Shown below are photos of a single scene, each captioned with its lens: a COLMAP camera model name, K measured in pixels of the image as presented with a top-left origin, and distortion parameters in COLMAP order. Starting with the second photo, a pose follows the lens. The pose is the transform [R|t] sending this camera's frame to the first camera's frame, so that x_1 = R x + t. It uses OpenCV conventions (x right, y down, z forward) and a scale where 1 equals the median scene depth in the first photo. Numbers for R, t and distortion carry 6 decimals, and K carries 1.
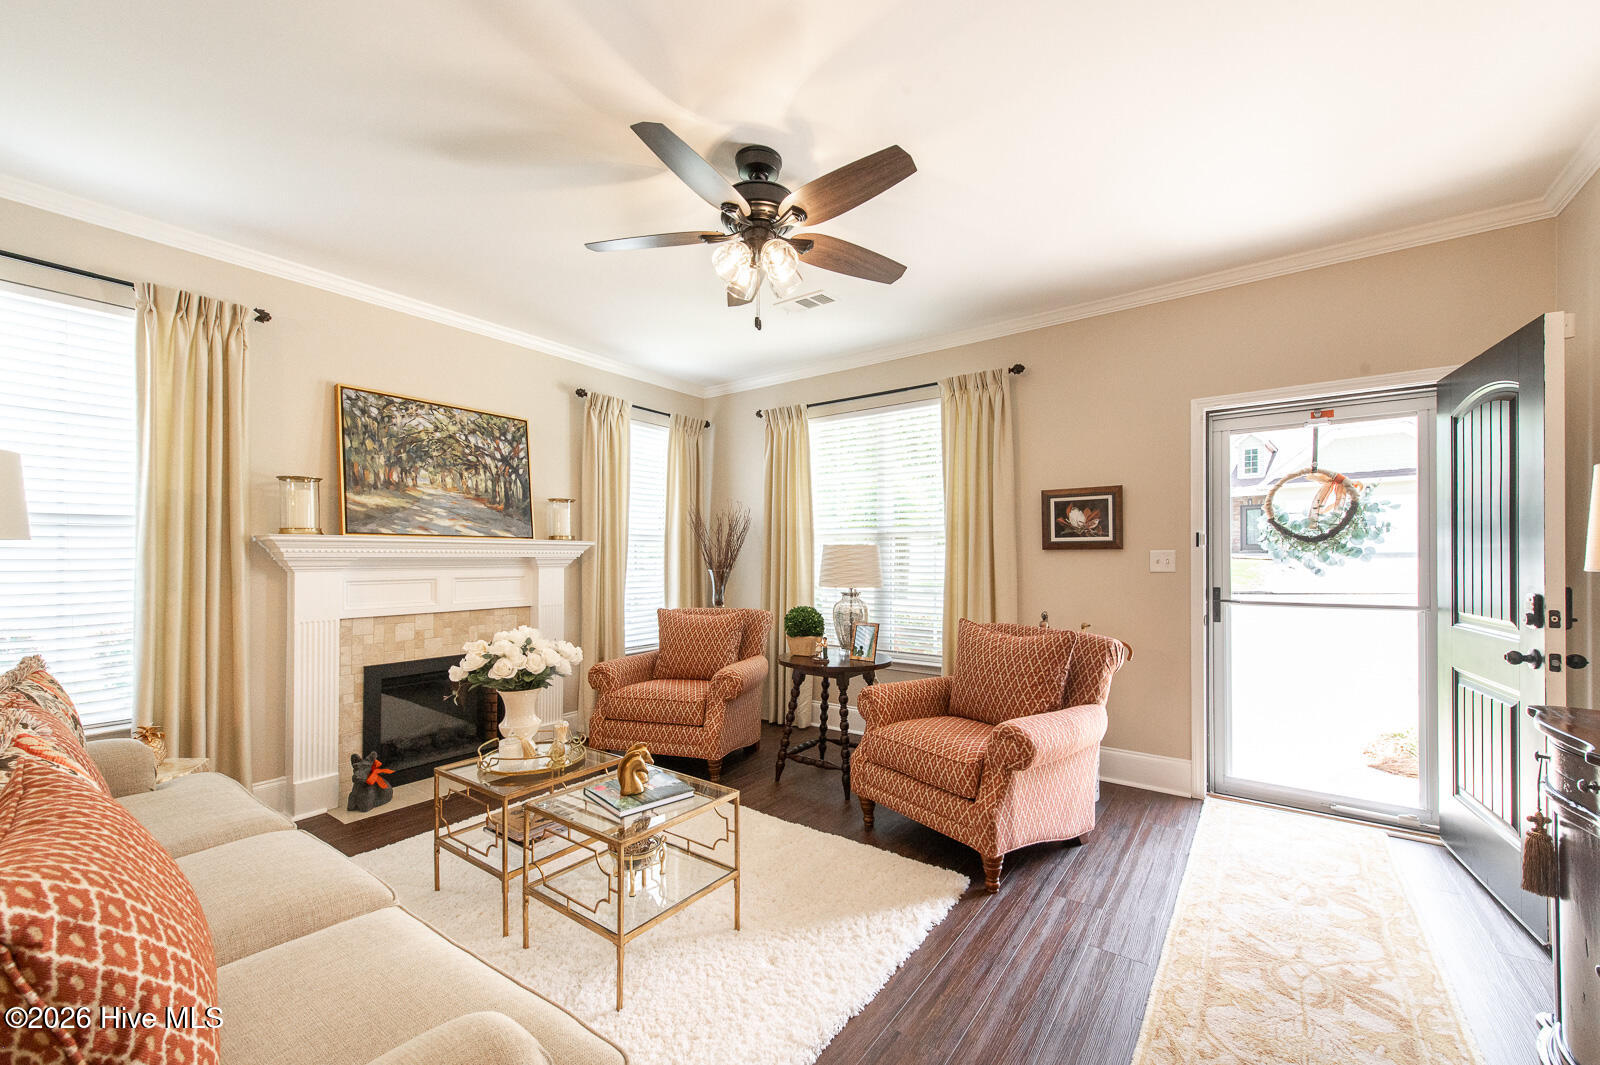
lens RADIAL K [[644.8, 0, 805.3], [0, 644.8, 555.7], [0, 0, 1]] dist [0.008710, -0.002128]
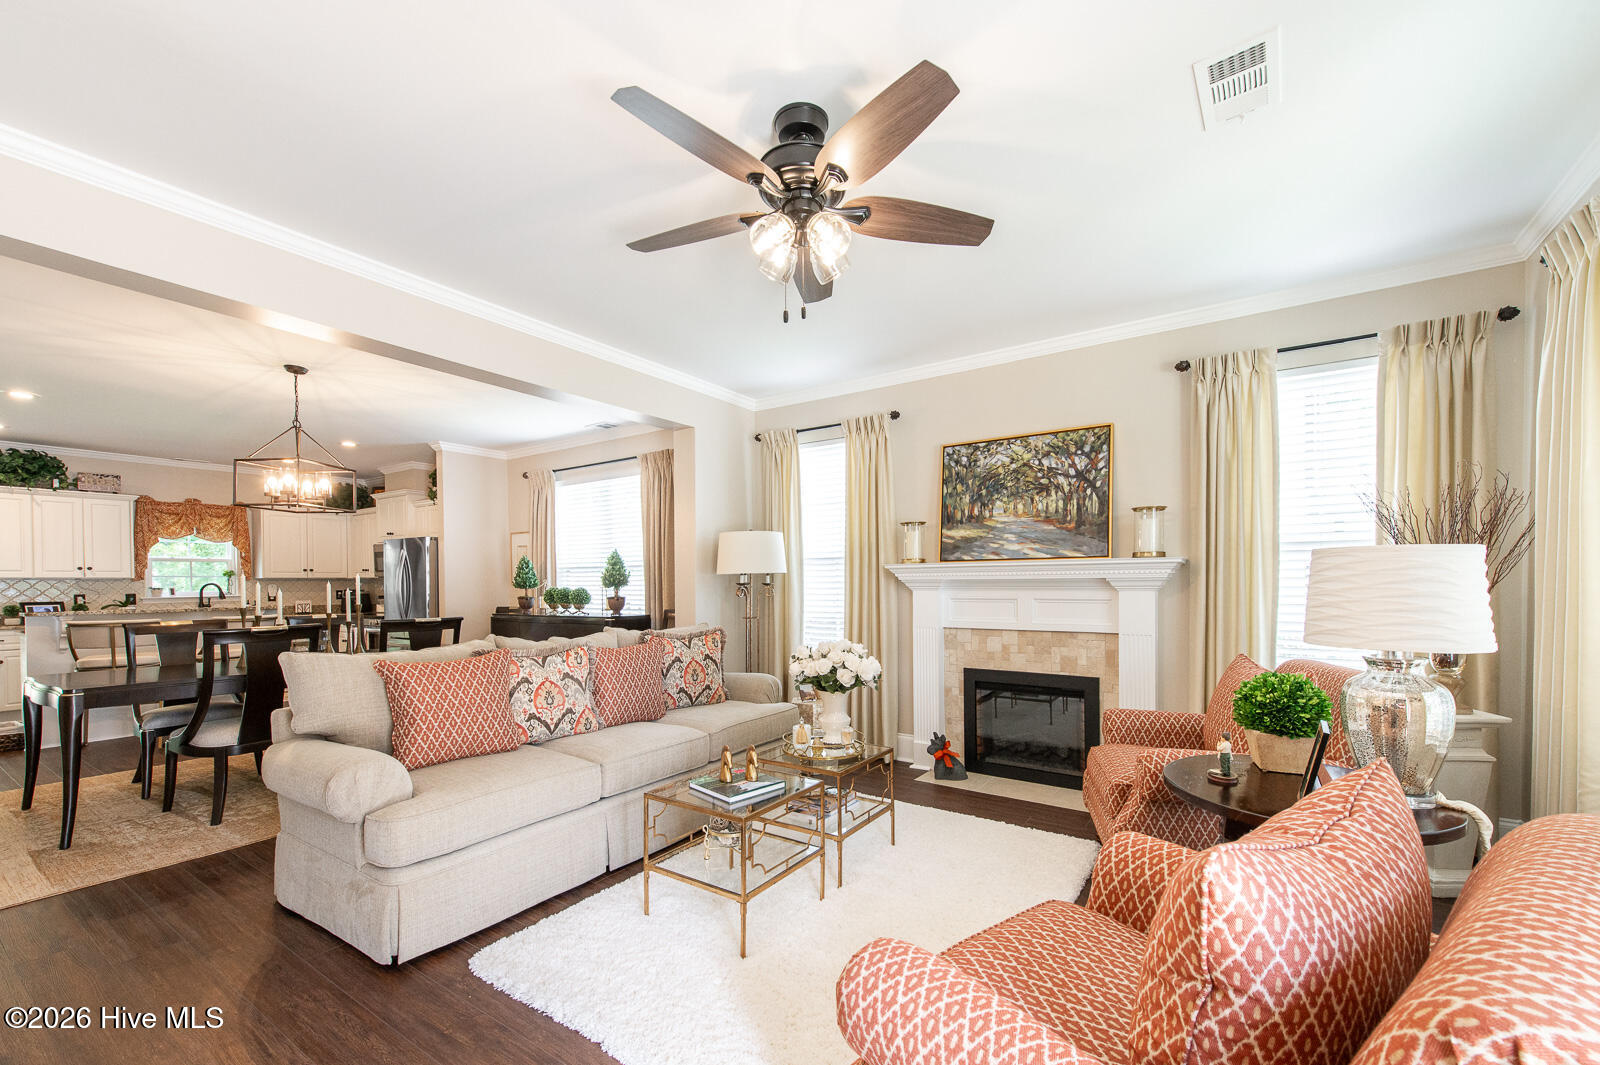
lens RADIAL K [[644.8, 0, 802.7], [0, 644.8, 589.3], [0, 0, 1]] dist [0.008710, -0.002128]
pose [[0.042786, 0.012458, -0.999007, 0.501007], [0.014796, 0.999805, 0.013102, 0.000091], [0.998975, -0.015341, 0.042593, 0.600128]]
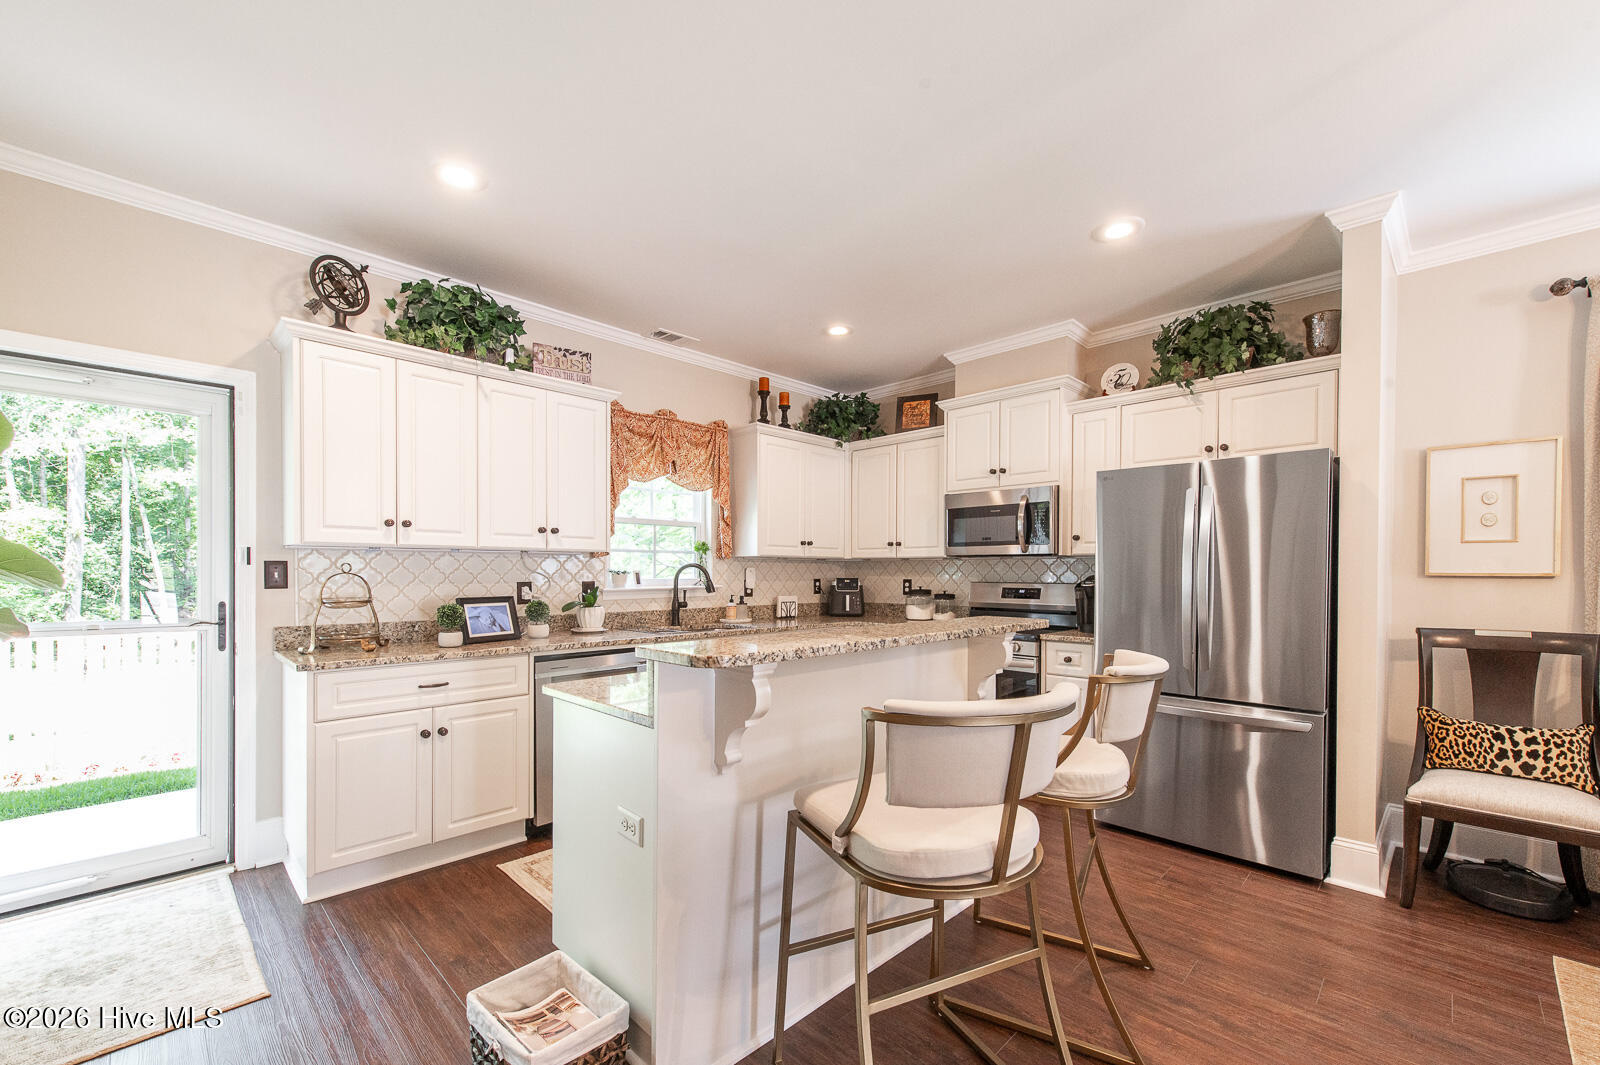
lens RADIAL K [[644.8, 0, 795.7], [0, 644.8, 579.8], [0, 0, 1]] dist [0.008710, -0.002128]
pose [[-0.171949, 0.010382, -0.985051, -0.551090], [0.002599, 0.999946, 0.010086, -0.002802], [0.985102, -0.000826, -0.171967, -0.806387]]
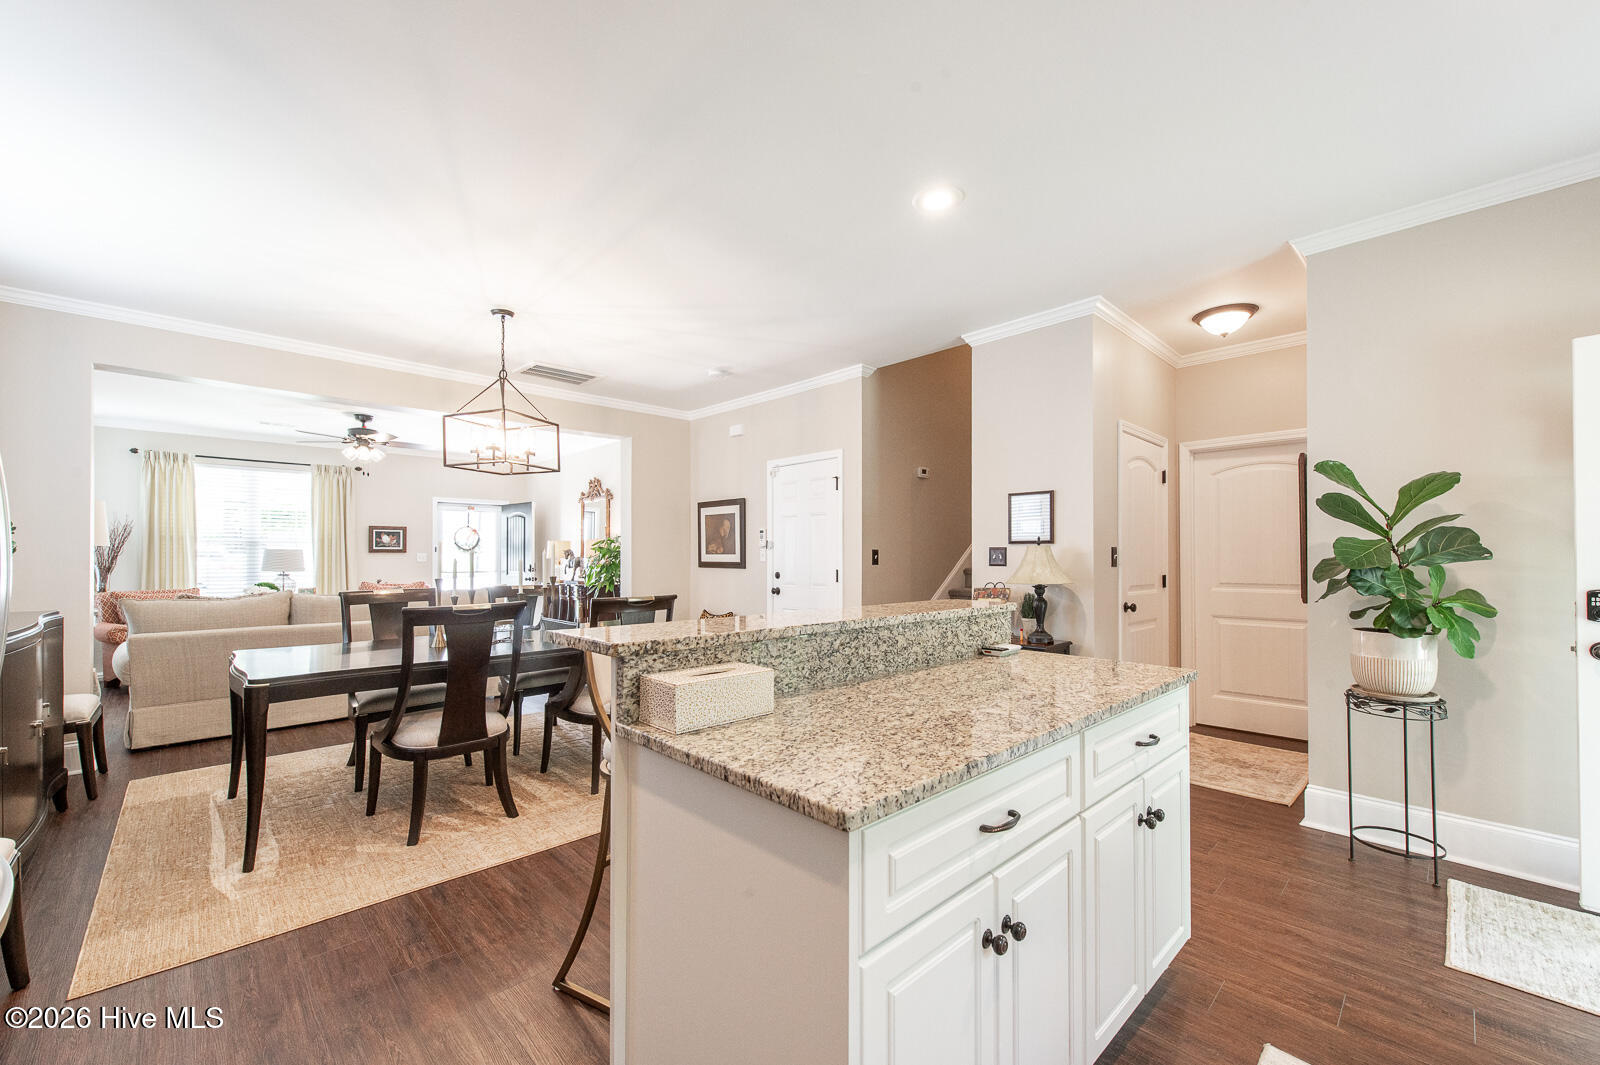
lens RADIAL K [[644.8, 0, 778.4], [0, 644.8, 548.6], [0, 0, 1]] dist [0.008710, -0.002128]
pose [[0.199064, 0.013664, 0.979891, -1.581120], [-0.005537, 0.999903, -0.012818, -0.001583], [-0.979971, -0.002874, 0.199120, -0.850788]]
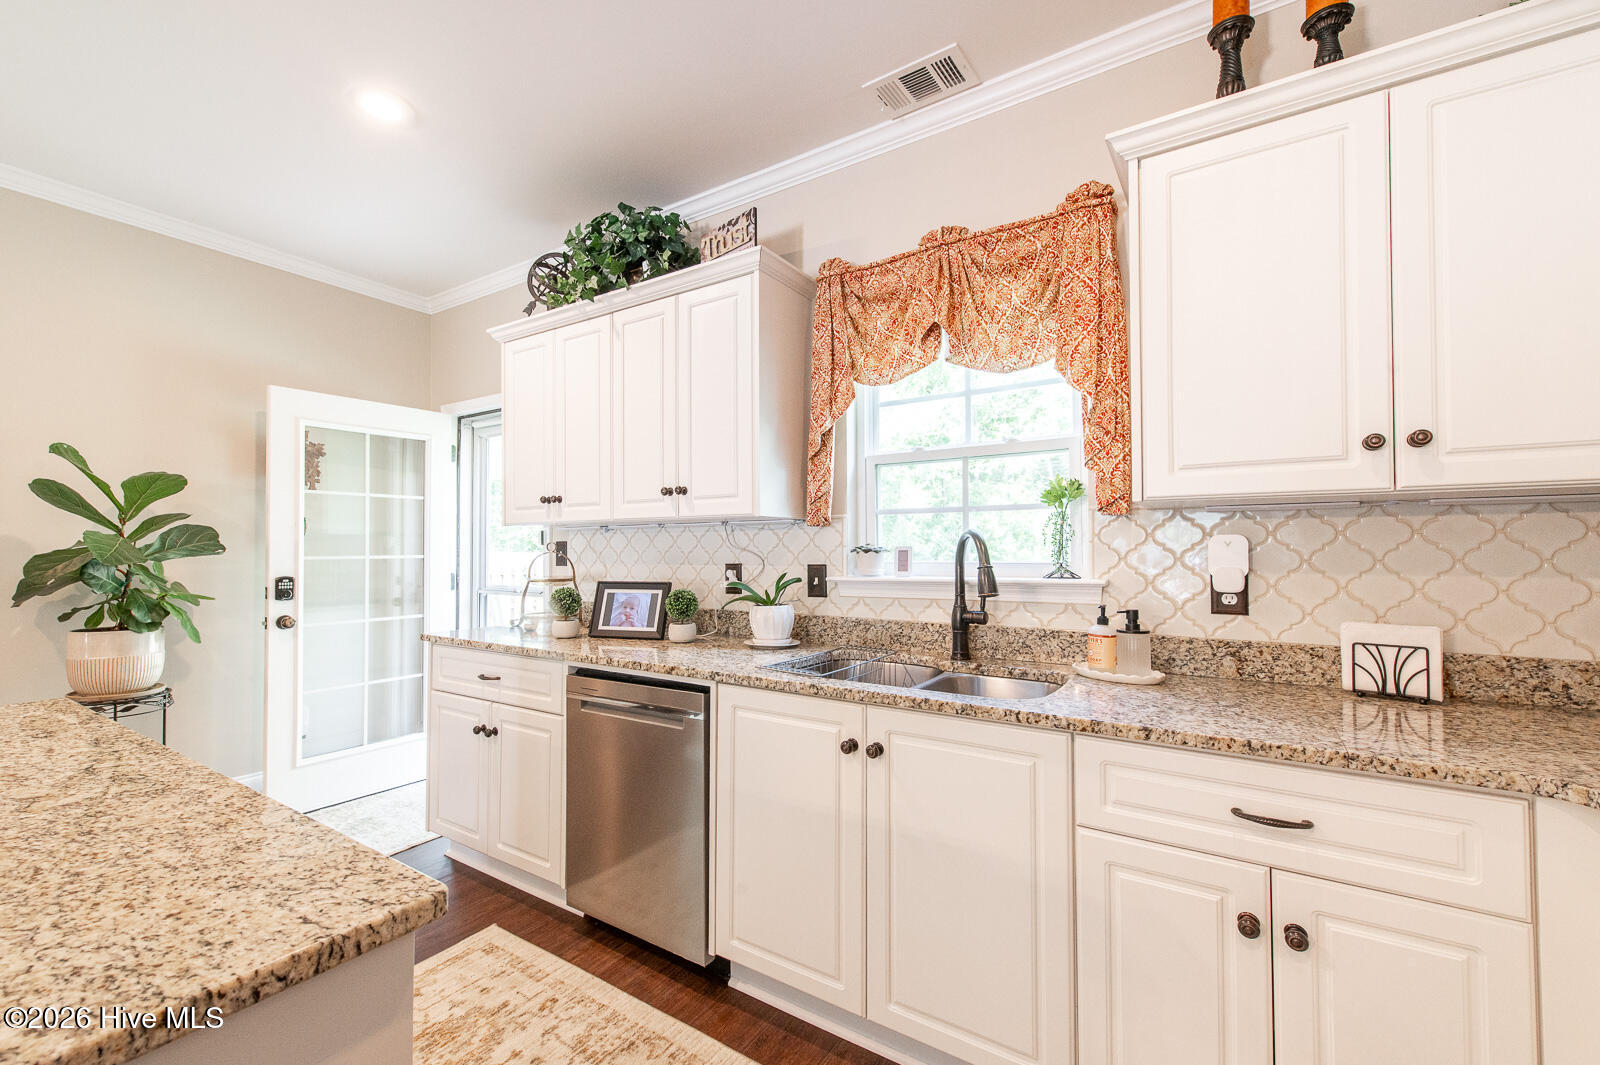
lens RADIAL K [[644.8, 0, 788.7], [0, 644.8, 533.0], [0, 0, 1]] dist [0.008710, -0.002128]
pose [[-0.998907, 0.001666, -0.046723, -1.450195], [0.003231, 0.999436, -0.033438, -0.000612], [0.046640, -0.033553, -0.998348, -0.667841]]
